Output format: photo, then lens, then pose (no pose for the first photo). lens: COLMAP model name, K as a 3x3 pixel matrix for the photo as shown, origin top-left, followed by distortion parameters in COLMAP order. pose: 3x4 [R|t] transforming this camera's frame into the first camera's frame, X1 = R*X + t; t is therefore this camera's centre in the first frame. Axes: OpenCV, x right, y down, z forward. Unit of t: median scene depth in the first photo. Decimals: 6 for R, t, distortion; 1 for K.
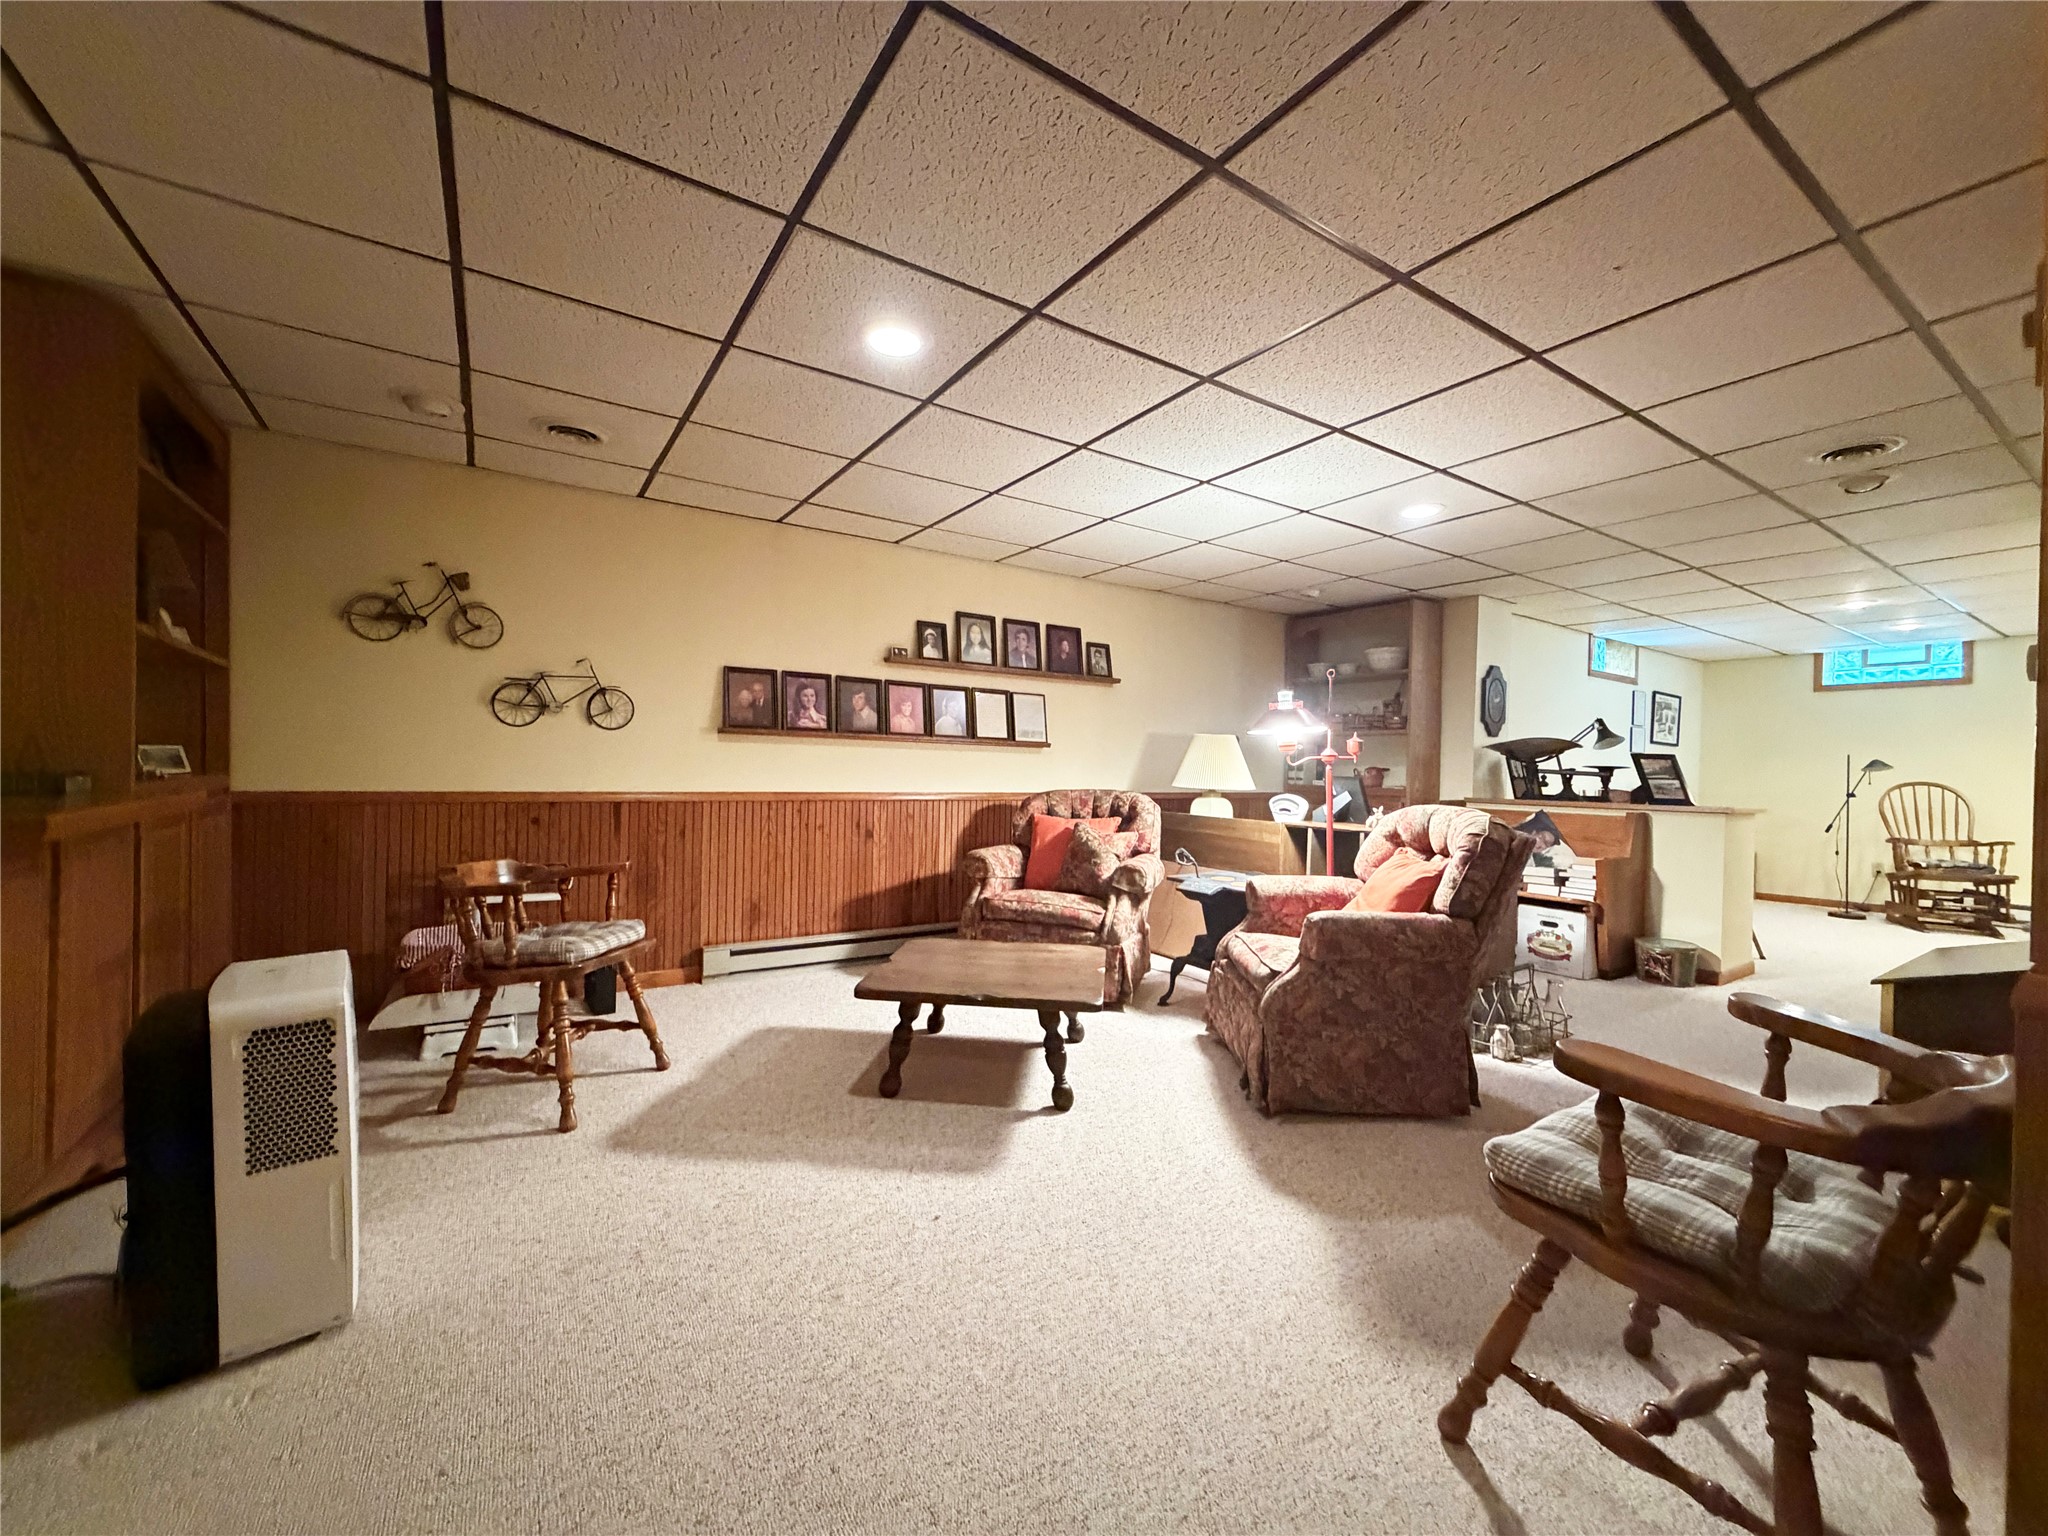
lens RADIAL K [[816.9, 0, 1023.3], [0, 816.9, 768.8], [0, 0, 1]] dist [0.000960, -0.000663]
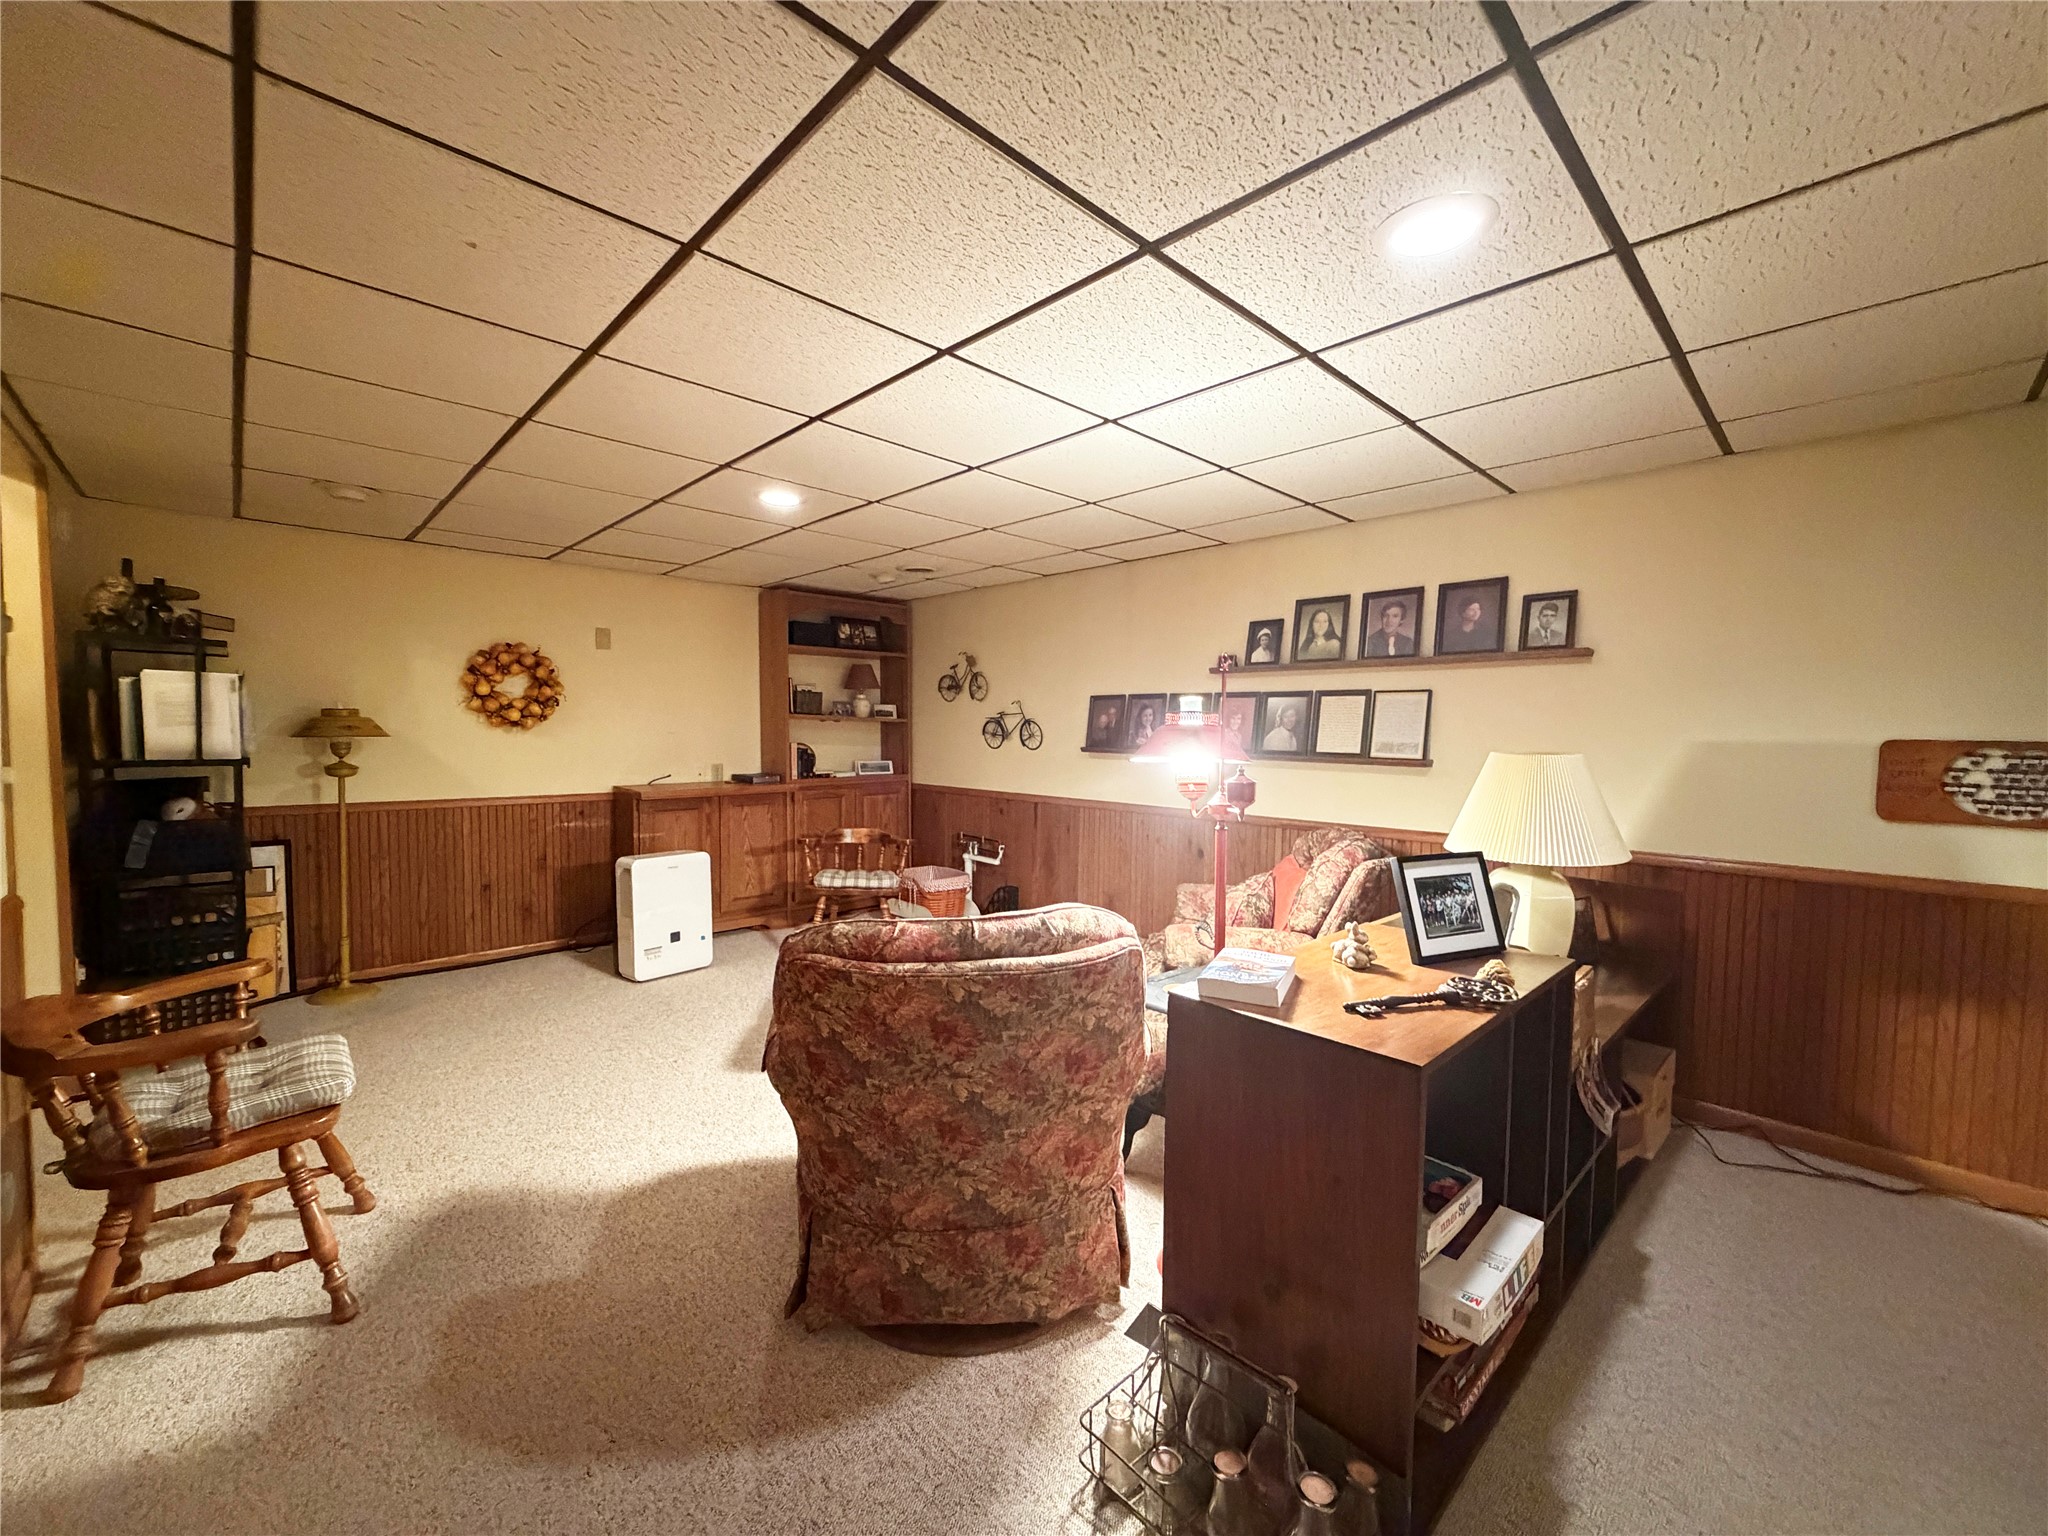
lens RADIAL K [[816.9, 0, 1026.8], [0, 816.9, 776.7], [0, 0, 1]] dist [0.000960, -0.000663]
pose [[0.192912, 0.037873, -0.980485, 0.705620], [-0.011542, 0.999273, 0.036328, -0.042800], [0.981148, 0.004309, 0.193209, 0.590604]]
